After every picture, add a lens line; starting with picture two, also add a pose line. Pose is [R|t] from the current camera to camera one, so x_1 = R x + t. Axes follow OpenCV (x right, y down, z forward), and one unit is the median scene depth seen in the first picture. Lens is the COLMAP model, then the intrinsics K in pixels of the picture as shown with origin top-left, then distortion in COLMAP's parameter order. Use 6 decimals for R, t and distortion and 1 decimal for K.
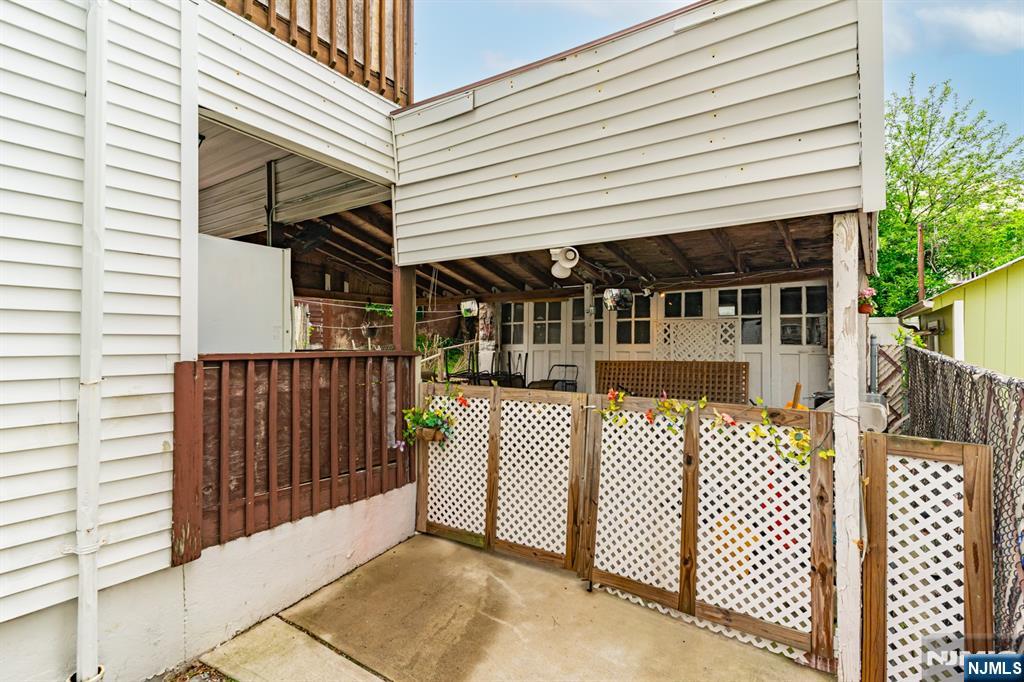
lens RADIAL K [[506.3, 0, 512.0], [0, 506.3, 341.0], [0, 0, 1]] dist [-0.001088, -0.000513]
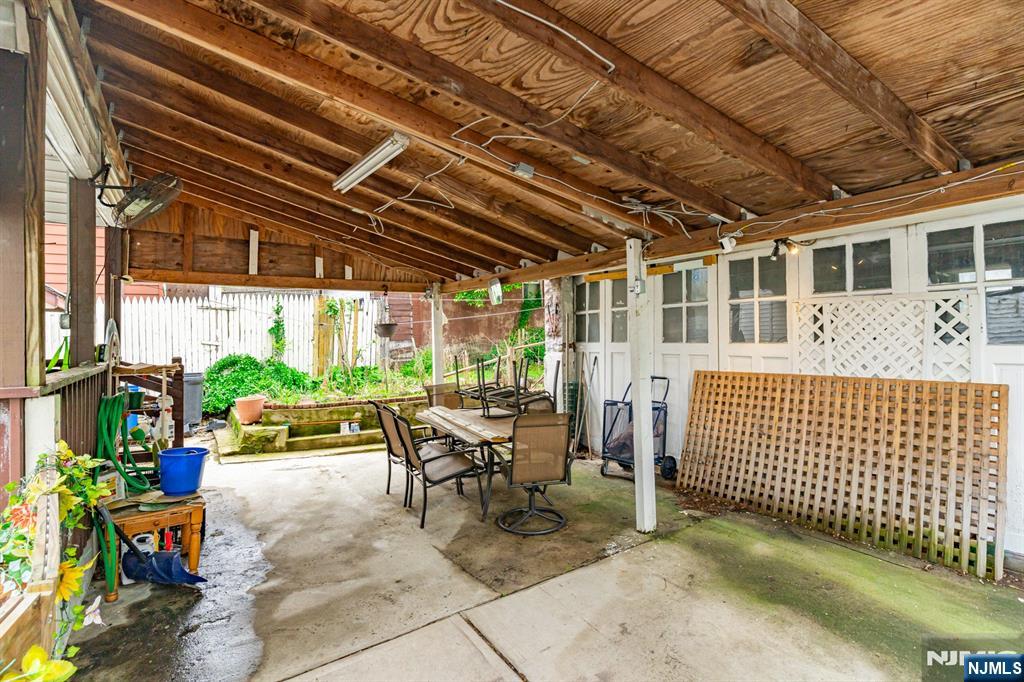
lens RADIAL K [[527.0, 0, 514.3], [0, 527.0, 318.8], [0, 0, 1]] dist [-0.001349, -0.000278]
pose [[0.926246, -0.026375, -0.375995, 0.220005], [0.018747, 0.999538, -0.023933, -0.012699], [0.376453, 0.015119, 0.926312, 0.369496]]
